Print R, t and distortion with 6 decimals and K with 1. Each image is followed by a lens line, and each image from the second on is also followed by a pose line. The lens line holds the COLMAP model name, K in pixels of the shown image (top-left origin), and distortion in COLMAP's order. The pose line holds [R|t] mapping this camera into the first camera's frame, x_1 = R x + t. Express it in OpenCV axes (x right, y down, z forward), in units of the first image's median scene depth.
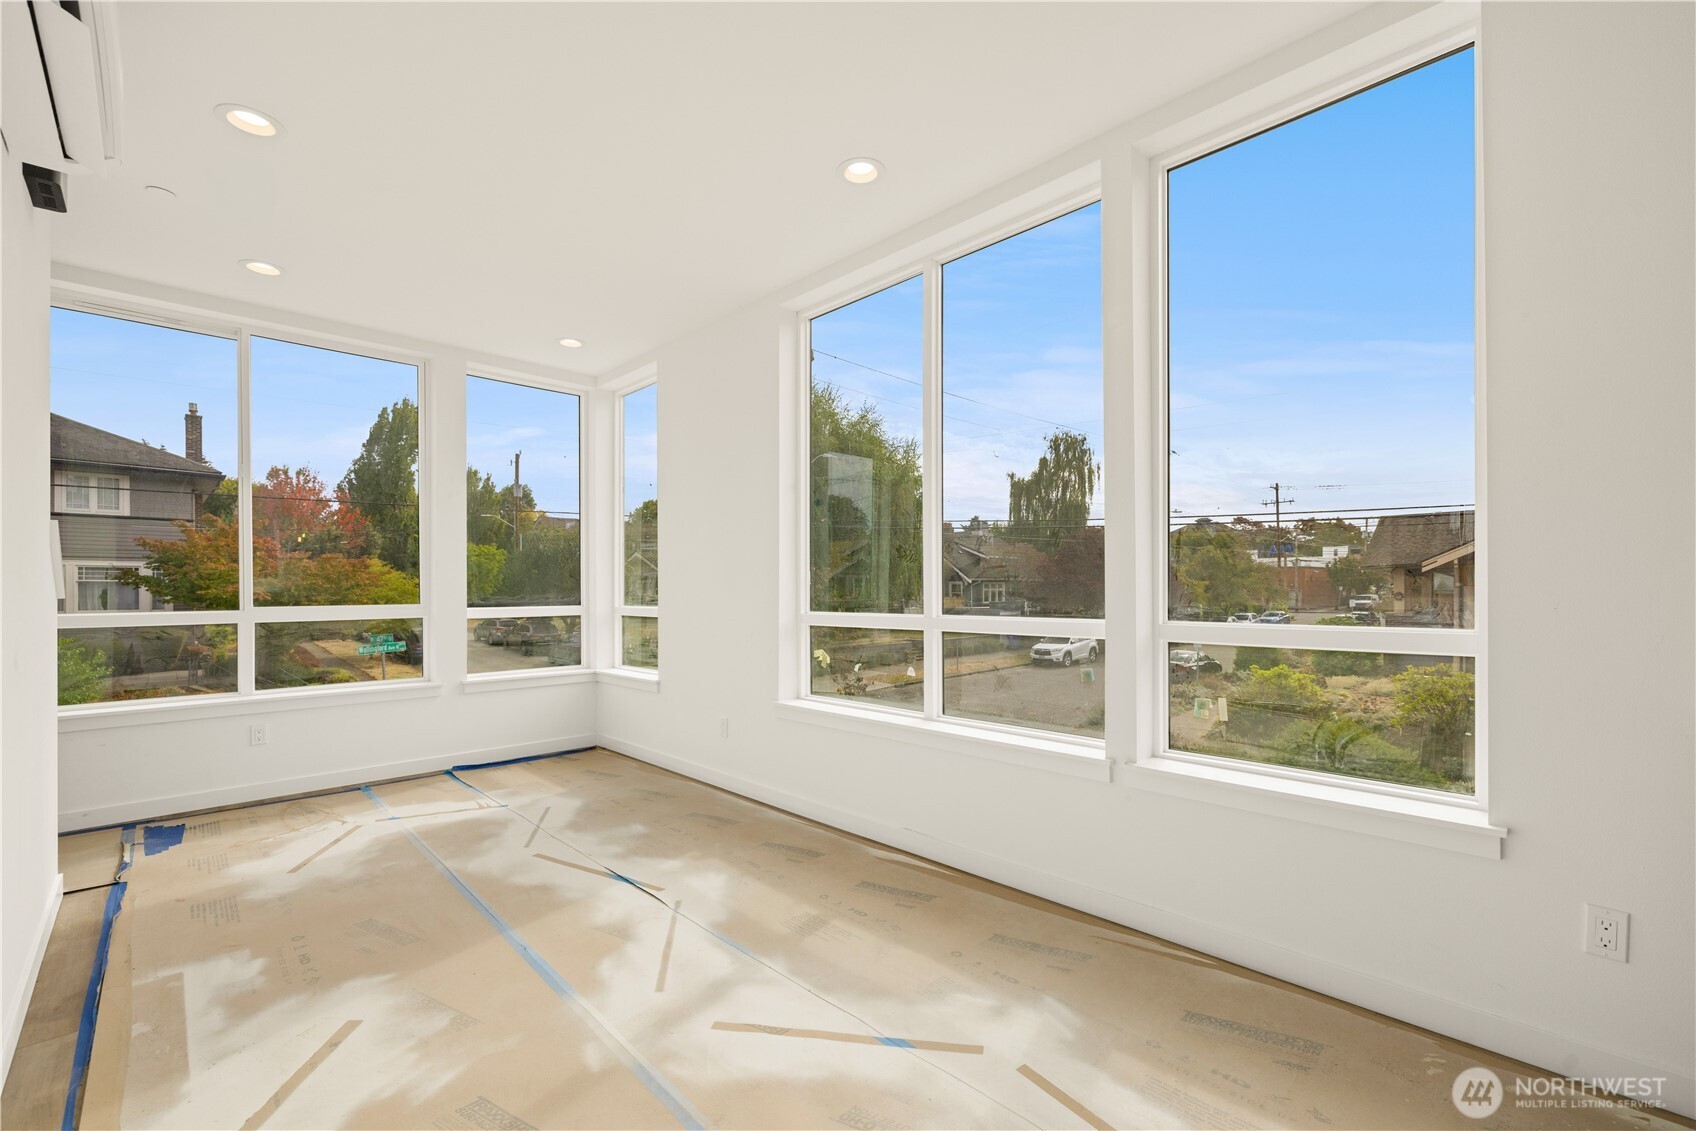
lens RADIAL K [[715.7, 0, 849.7], [0, 715.7, 589.4], [0, 0, 1]] dist [0.000514, 0.000014]
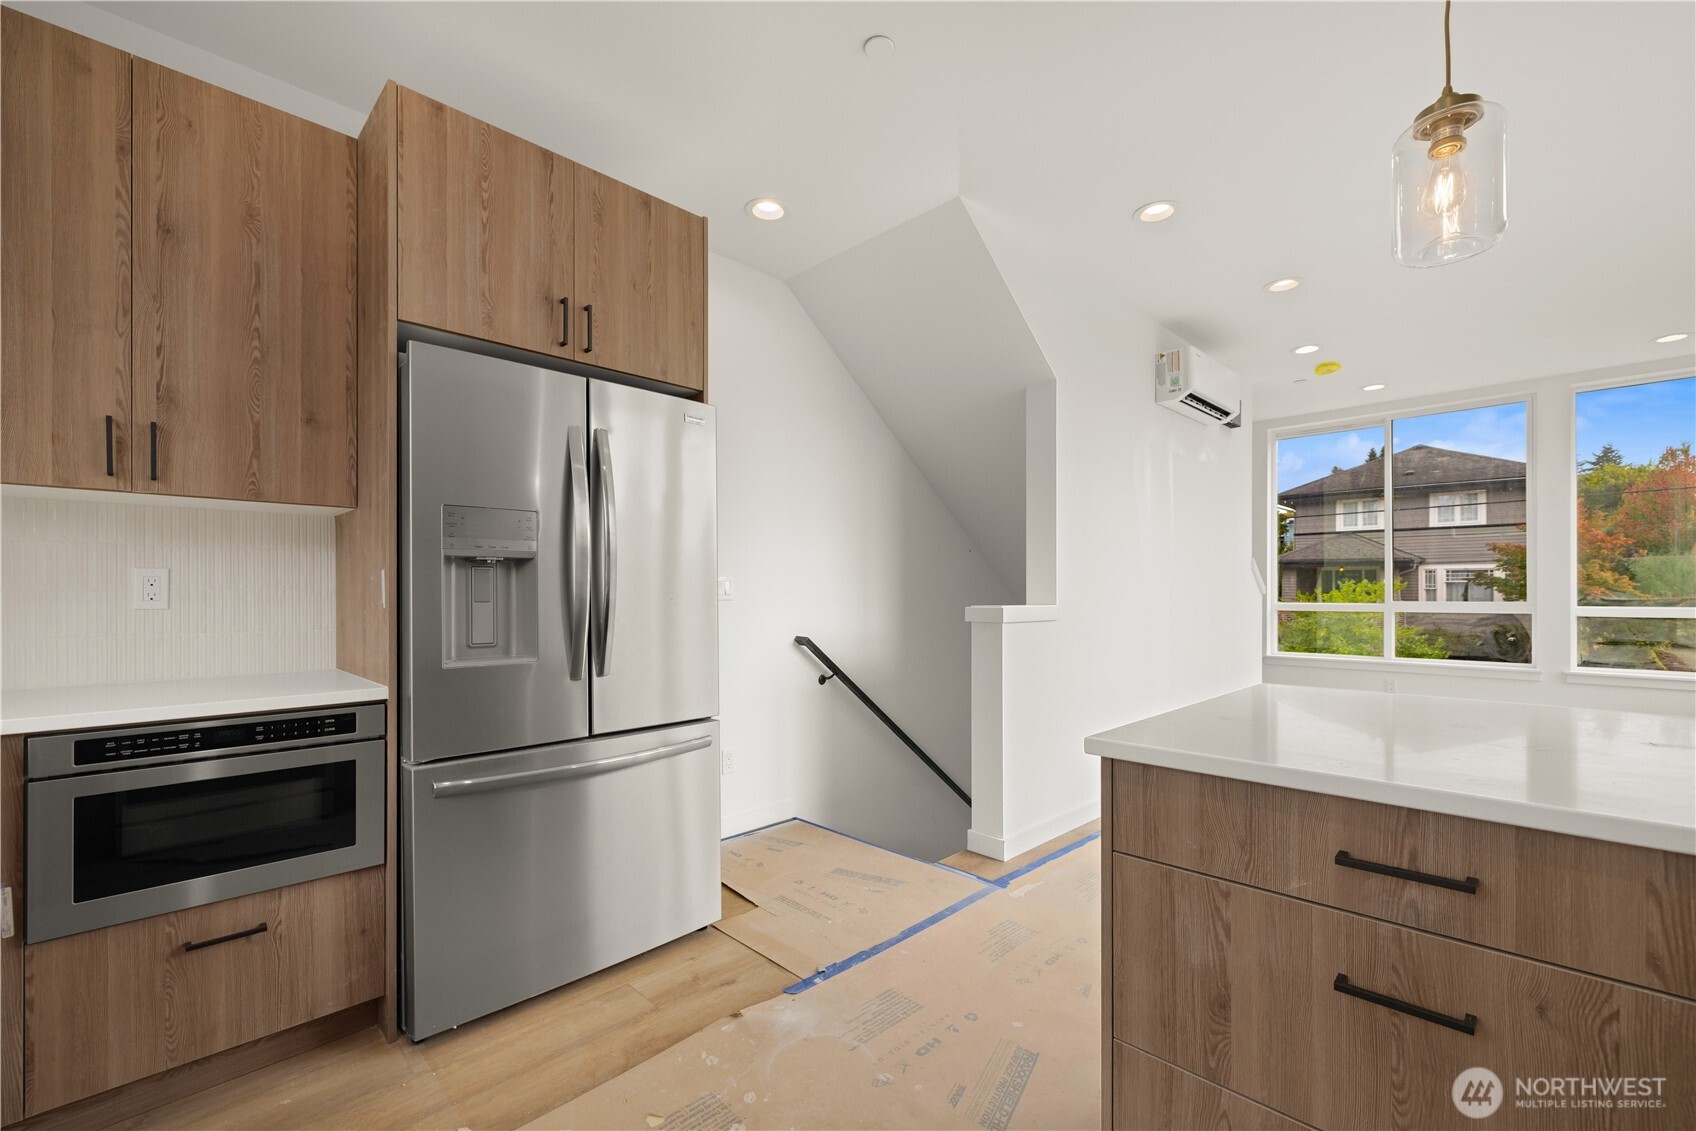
lens RADIAL K [[715.7, 0, 849.7], [0, 715.7, 589.4], [0, 0, 1]] dist [0.000514, 0.000014]
pose [[0.014784, 0.001292, -0.999890, 0.786550], [-0.000102, 0.999999, 0.001290, -0.002466], [0.999891, 0.000083, 0.014784, -0.186987]]
